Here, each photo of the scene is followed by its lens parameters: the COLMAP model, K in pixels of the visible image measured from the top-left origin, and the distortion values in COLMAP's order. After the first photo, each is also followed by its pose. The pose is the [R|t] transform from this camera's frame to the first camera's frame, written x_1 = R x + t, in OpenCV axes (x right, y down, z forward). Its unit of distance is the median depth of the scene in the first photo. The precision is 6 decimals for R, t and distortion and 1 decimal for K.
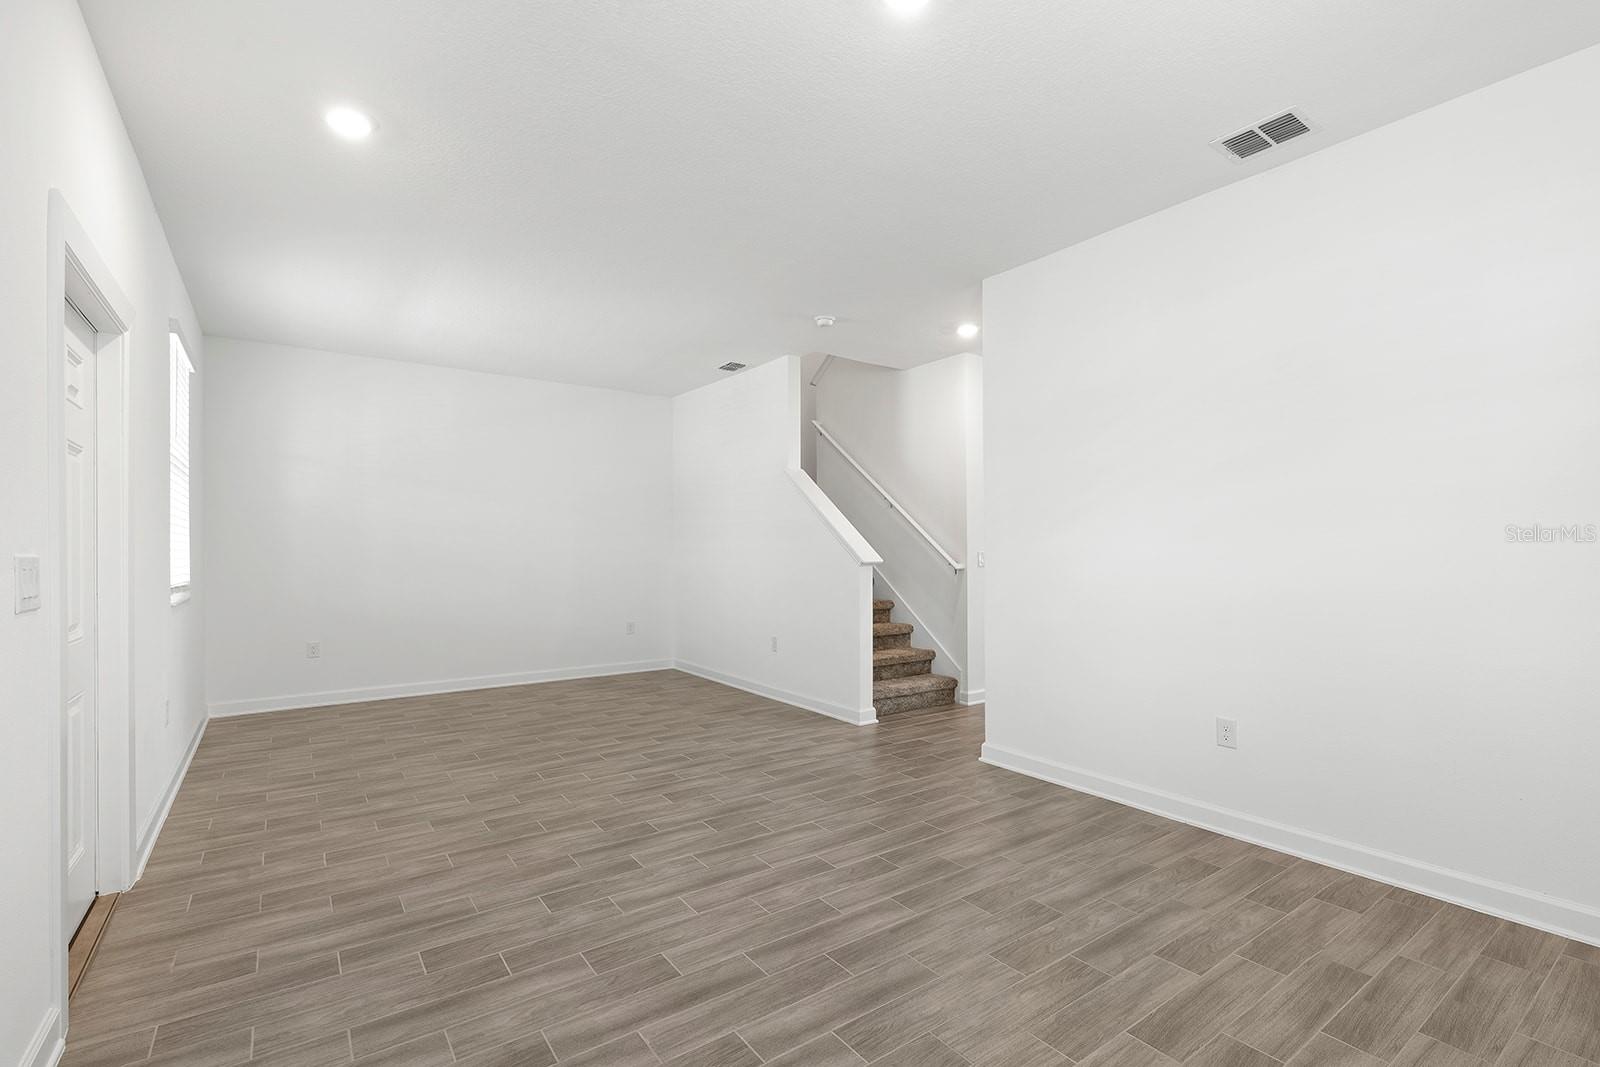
lens RADIAL K [[726.8, 0, 807.1], [0, 726.8, 541.5], [0, 0, 1]] dist [-0.008001, 0.001650]
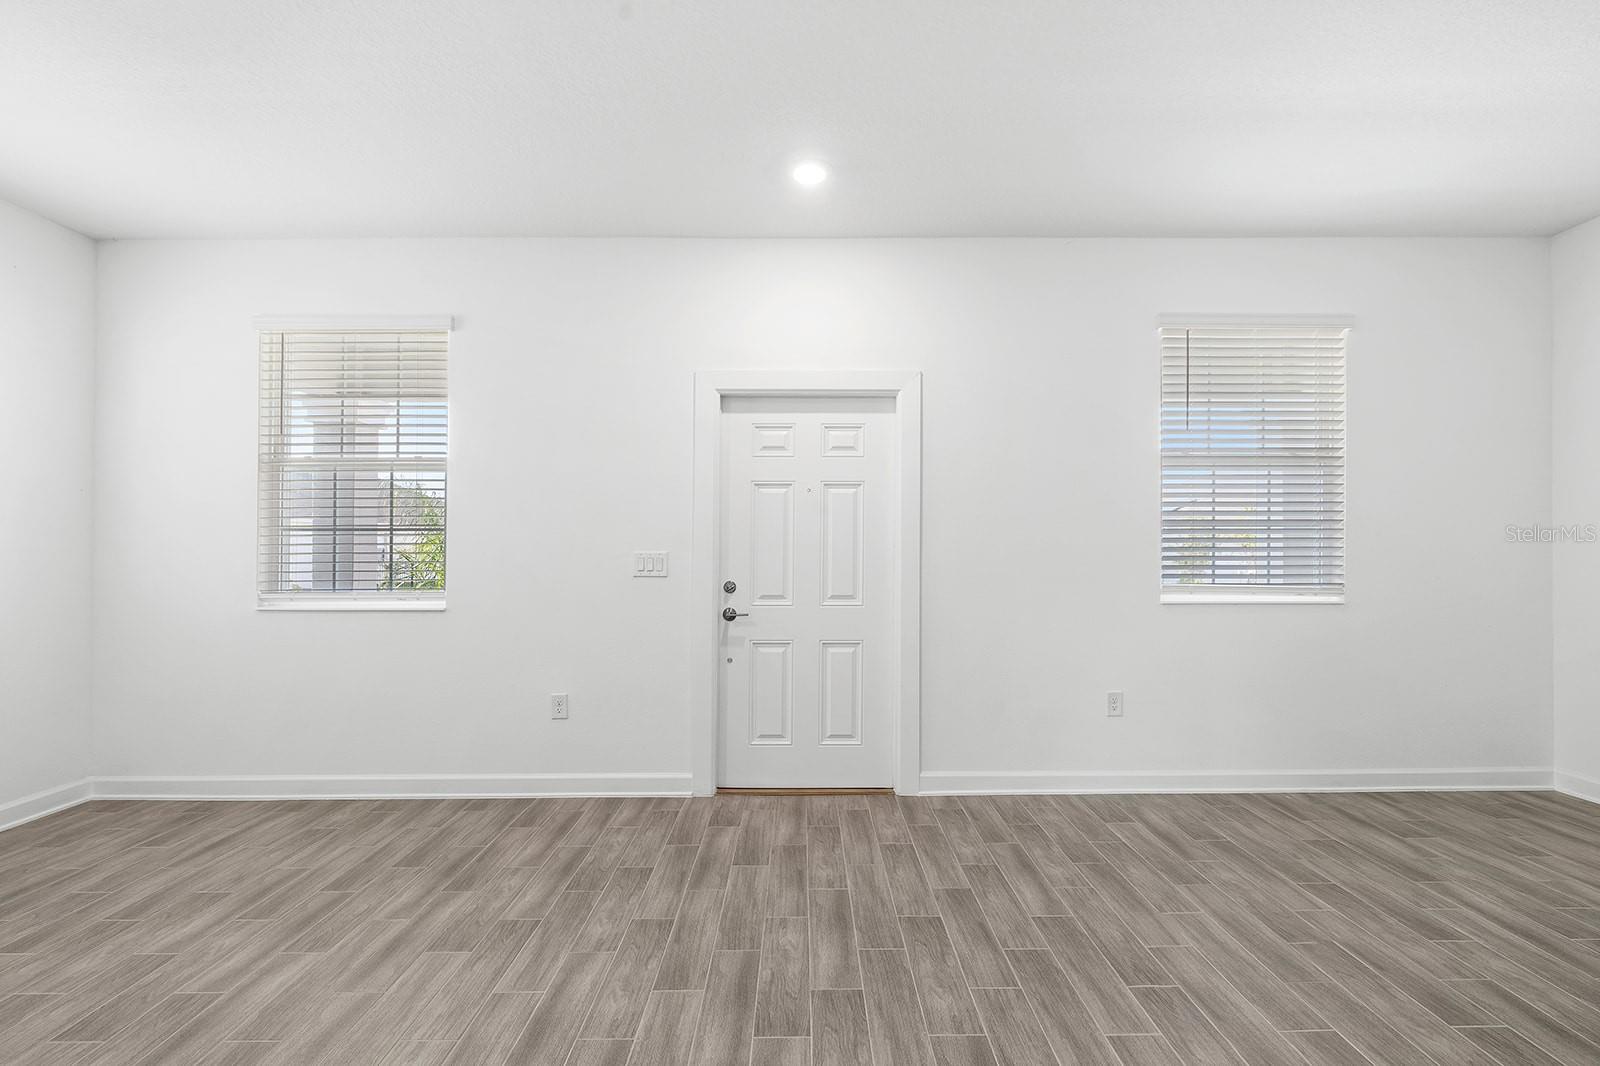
lens RADIAL K [[726.8, 0, 804.1], [0, 726.8, 532.8], [0, 0, 1]] dist [-0.008001, 0.001650]
pose [[-0.581045, -0.015833, -0.813718, 0.263682], [0.013374, 0.999490, -0.028997, 0.018142], [0.813762, -0.027731, -0.580537, 1.470100]]
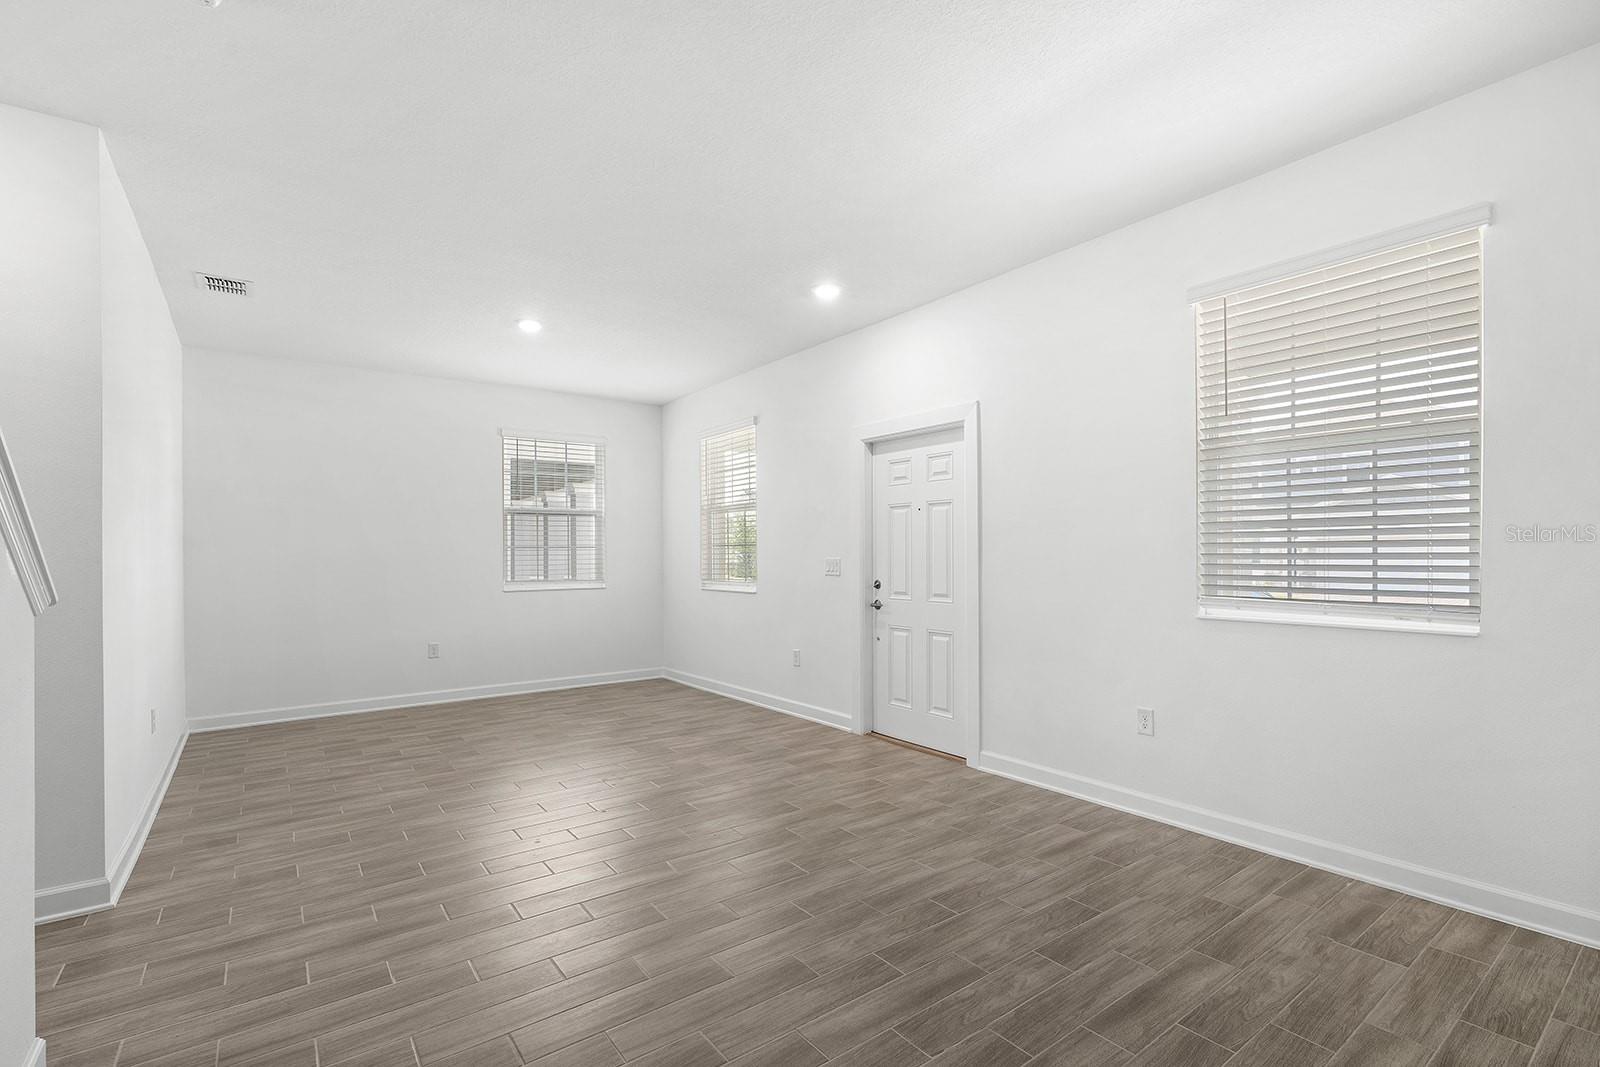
lens RADIAL K [[726.8, 0, 803.5], [0, 726.8, 541.6], [0, 0, 1]] dist [-0.008001, 0.001650]
pose [[-0.999852, 0.011092, -0.013159, -0.489858], [0.011472, 0.999509, -0.029174, 0.021384], [0.012829, -0.029321, -0.999488, 2.320696]]
